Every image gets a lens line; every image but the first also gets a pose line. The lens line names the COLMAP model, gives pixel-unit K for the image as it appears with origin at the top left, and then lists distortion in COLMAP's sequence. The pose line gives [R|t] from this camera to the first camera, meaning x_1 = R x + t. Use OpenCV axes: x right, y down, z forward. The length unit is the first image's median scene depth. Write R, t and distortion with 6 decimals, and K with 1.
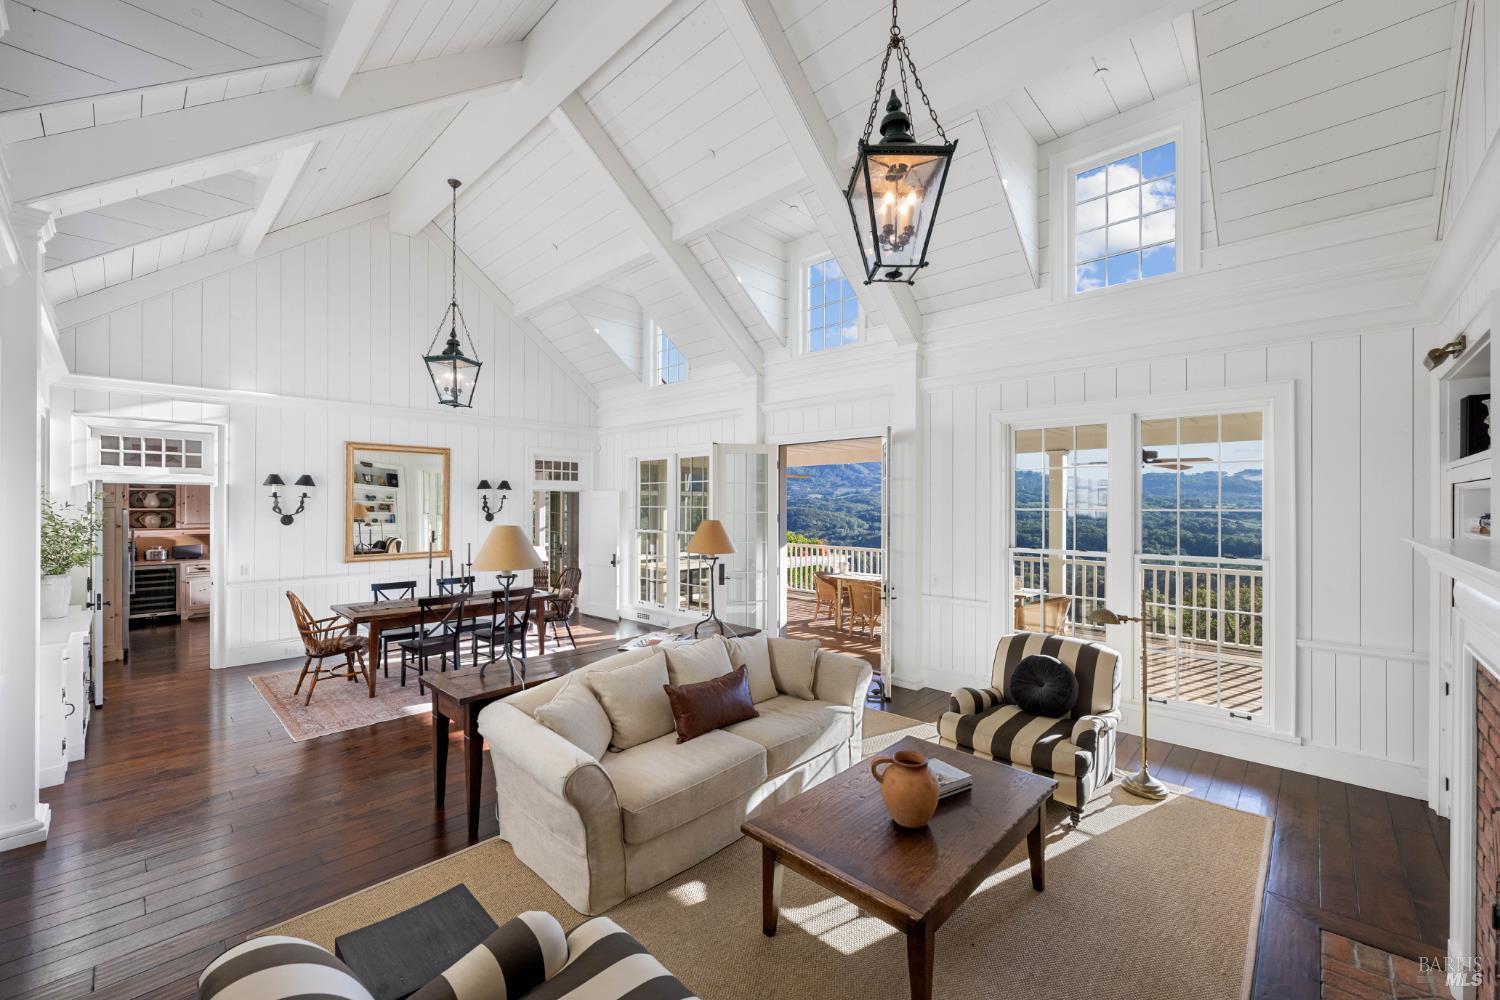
lens RADIAL K [[598.6, 0, 745.2], [0, 598.6, 505.4], [0, 0, 1]] dist [0.000612, -0.000062]
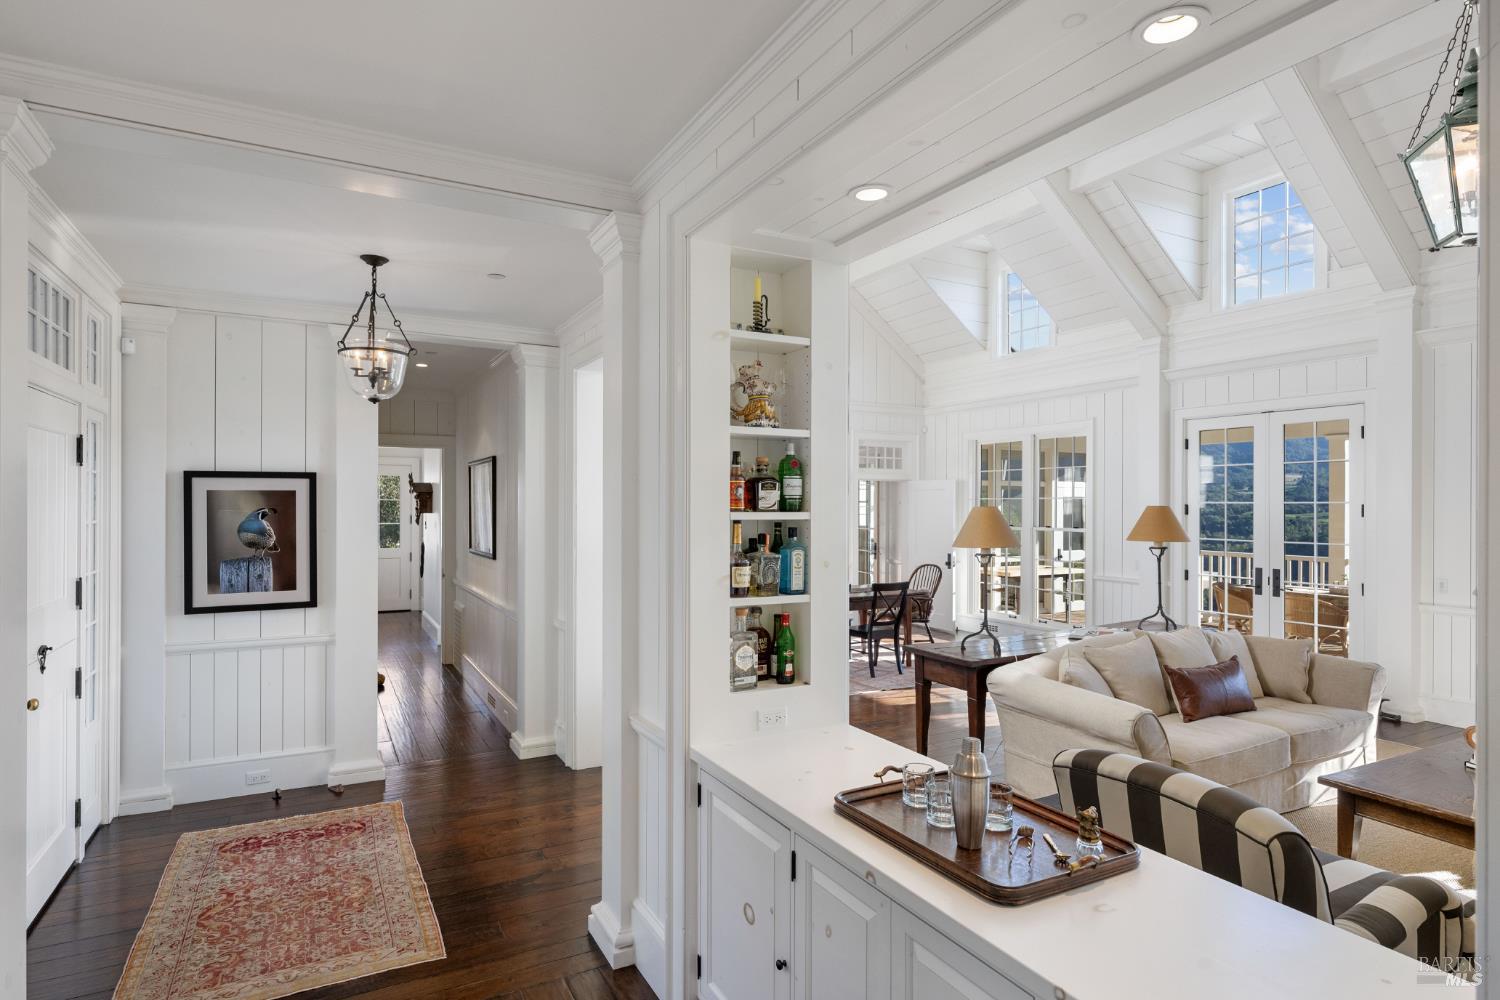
lens RADIAL K [[804.1, 0, 749.8], [0, 804.1, 503.6], [0, 0, 1]] dist [-0.000525, -0.000543]
pose [[0.951608, -0.000075, -0.307314, -0.193487], [-0.001168, 0.999992, -0.003860, 0.019573], [0.307312, 0.004032, 0.951600, -0.245905]]
